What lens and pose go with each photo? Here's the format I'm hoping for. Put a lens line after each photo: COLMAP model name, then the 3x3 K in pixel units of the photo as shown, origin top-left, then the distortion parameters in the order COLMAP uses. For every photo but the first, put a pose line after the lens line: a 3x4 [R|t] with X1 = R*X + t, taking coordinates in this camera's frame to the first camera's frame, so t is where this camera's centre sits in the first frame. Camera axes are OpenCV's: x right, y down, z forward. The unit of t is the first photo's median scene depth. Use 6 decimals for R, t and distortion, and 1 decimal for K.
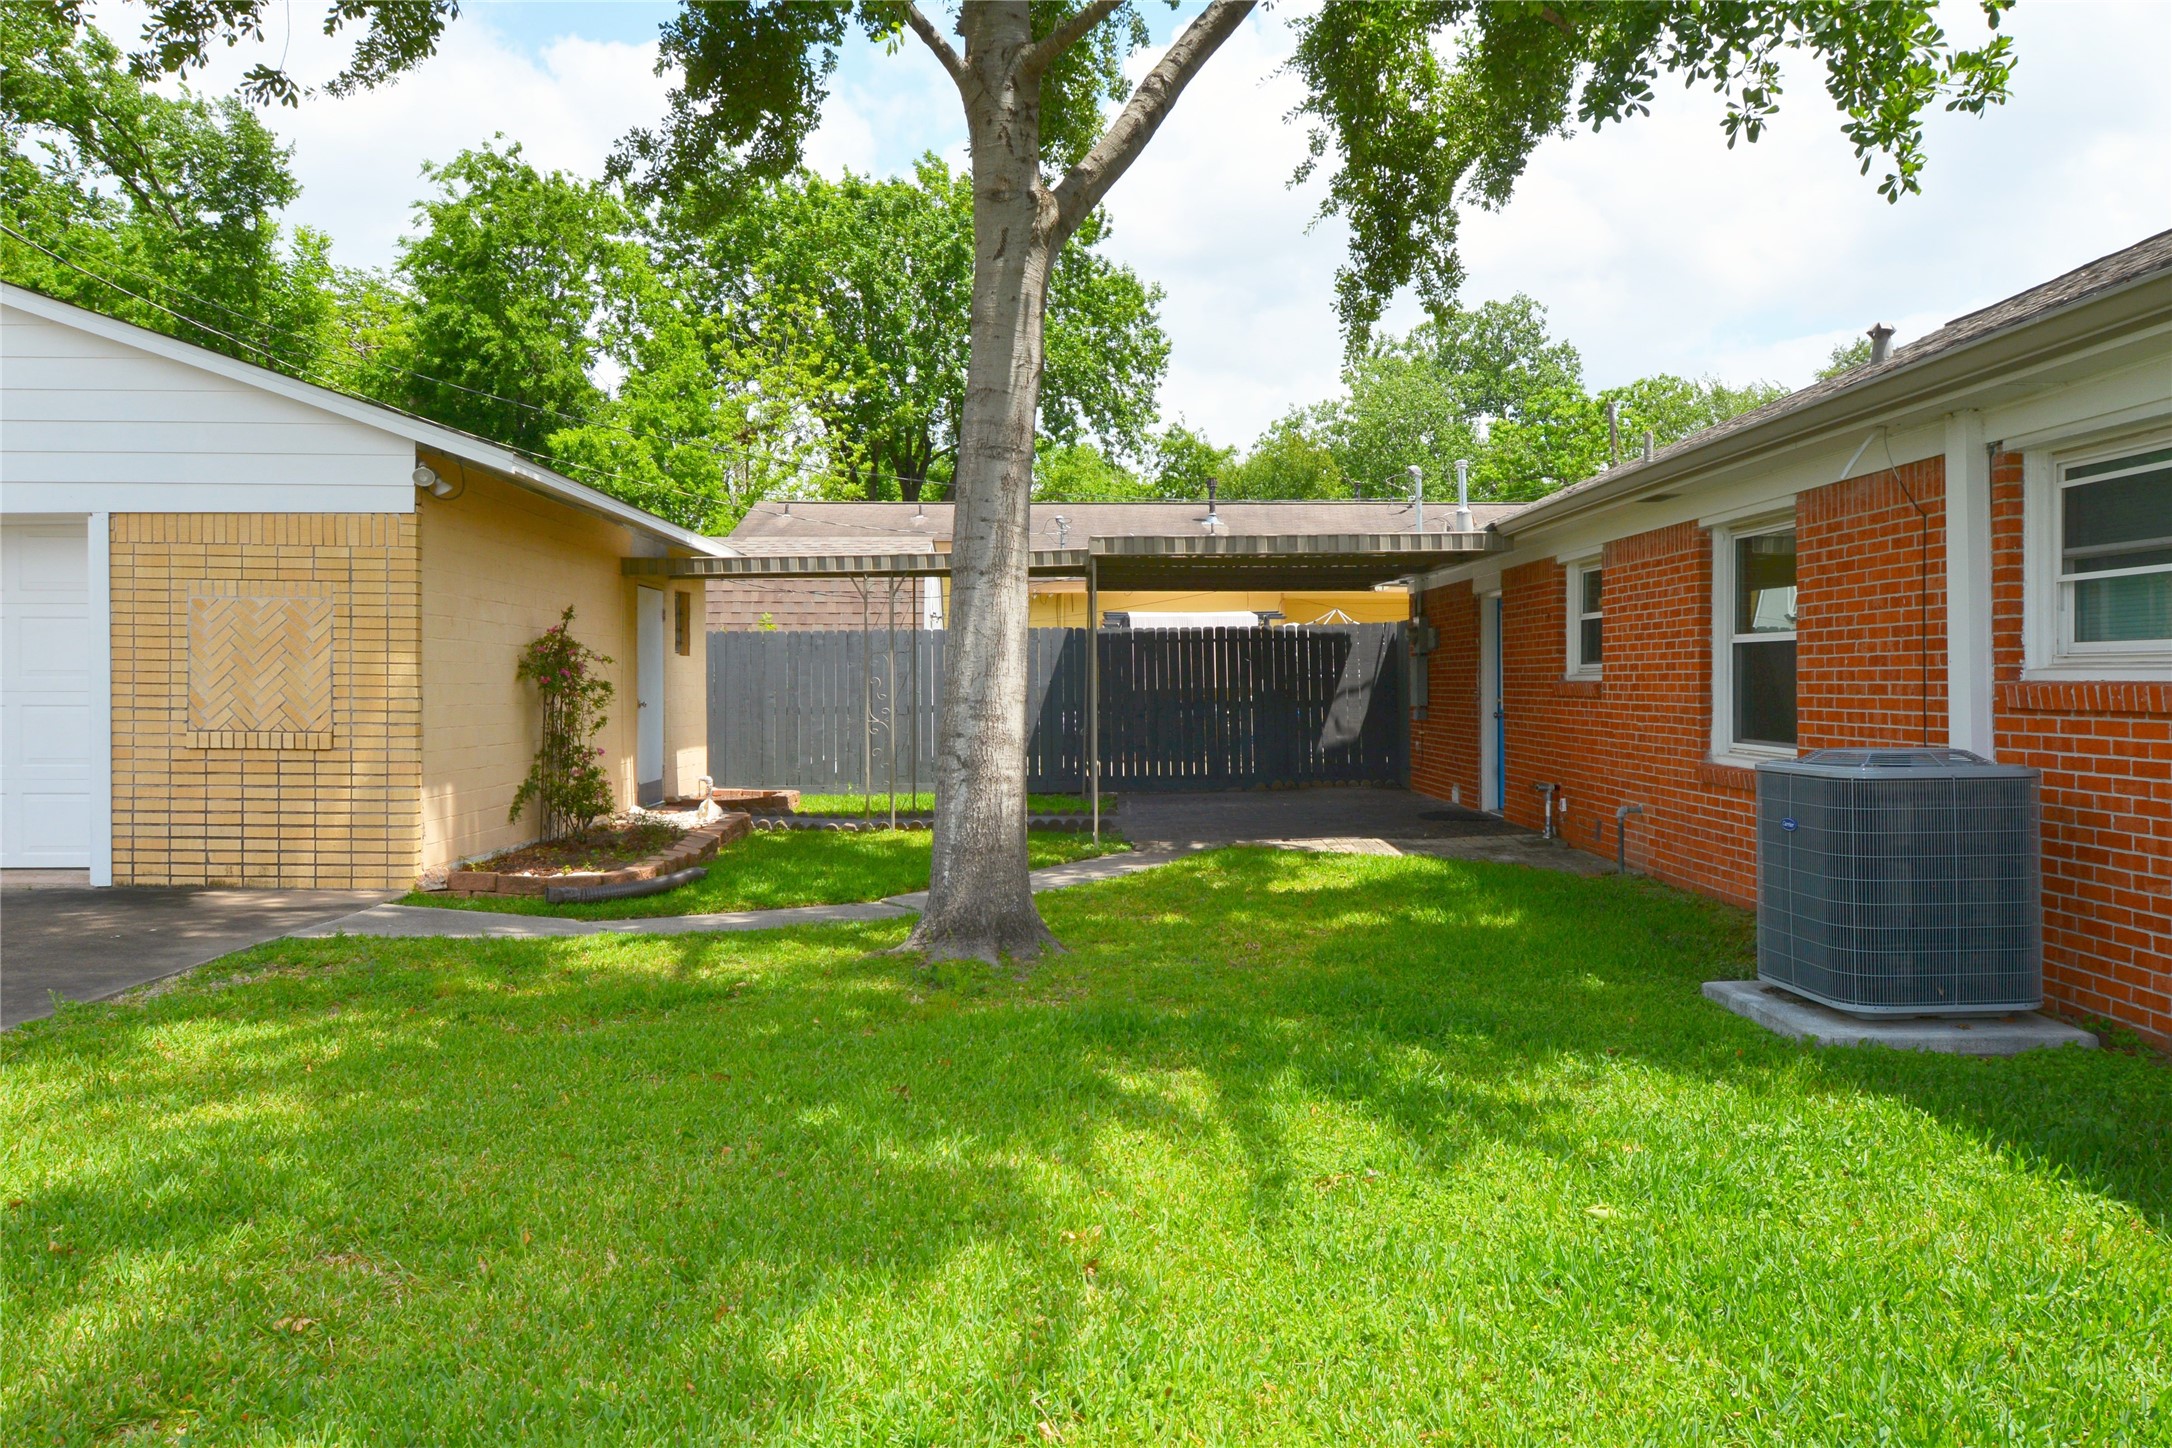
lens RADIAL K [[1473.1, 0, 1117.7], [0, 1473.1, 705.1], [0, 0, 1]] dist [0.000493, 0.000176]
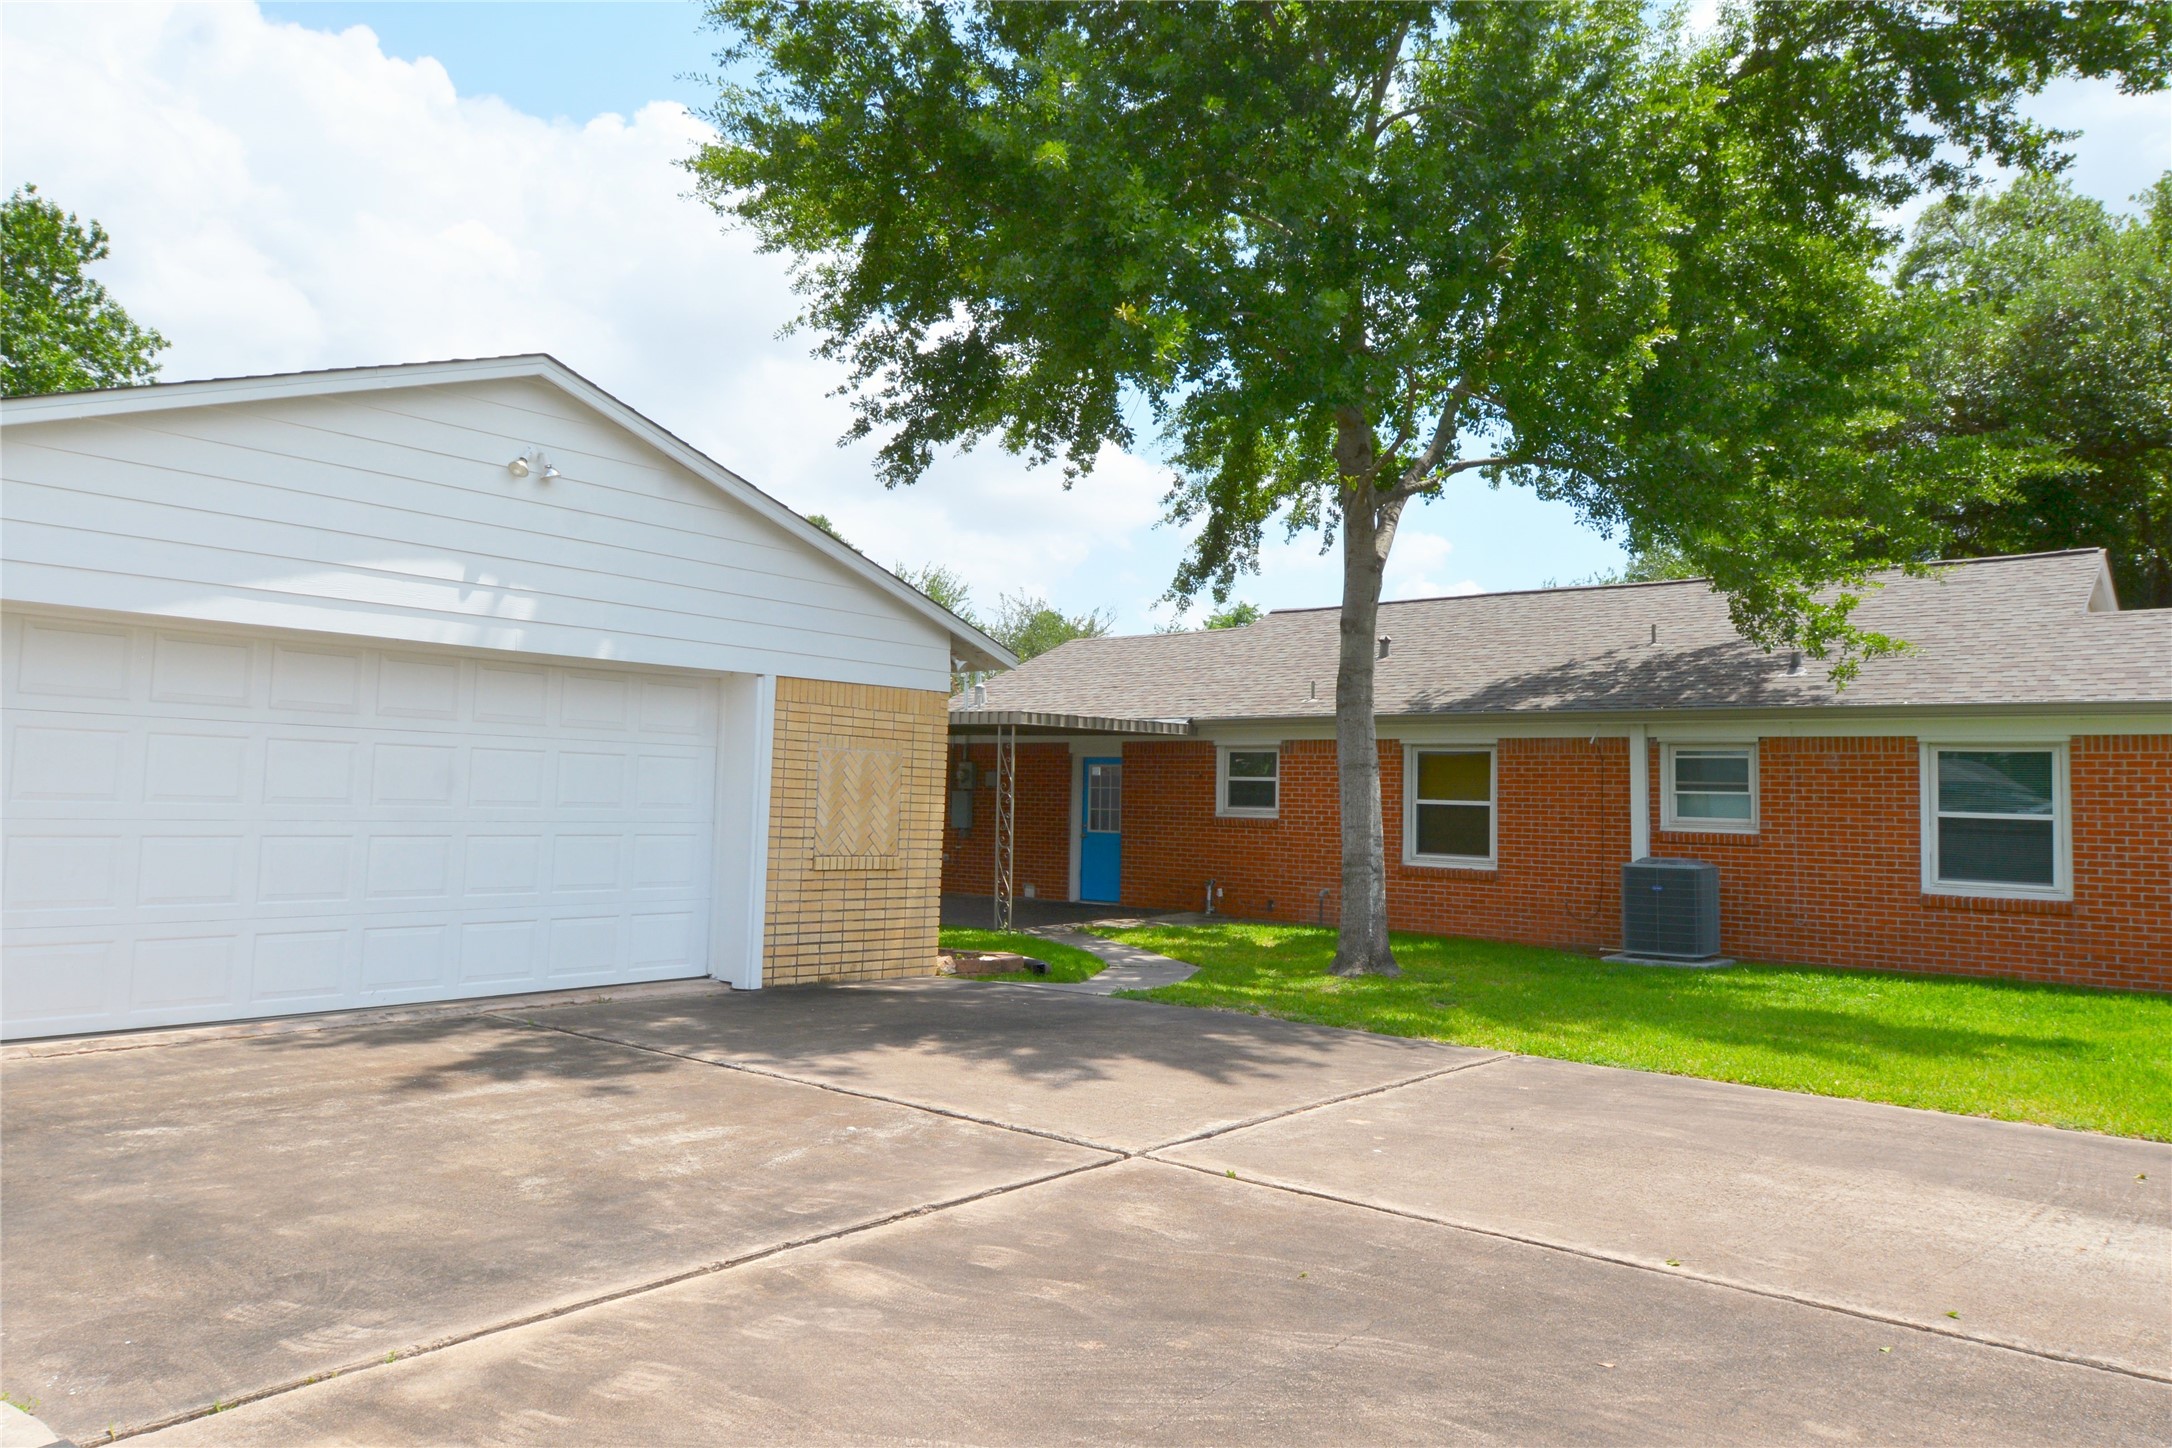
lens RADIAL K [[1506.9, 0, 1086.0], [0, 1506.9, 724.0], [0, 0, 1]] dist [0.003618, 0.000786]
pose [[0.662129, 0.055278, 0.747348, -1.424361], [-0.013058, 0.997975, -0.062247, -0.017231], [-0.749276, 0.031457, 0.661510, -0.005892]]
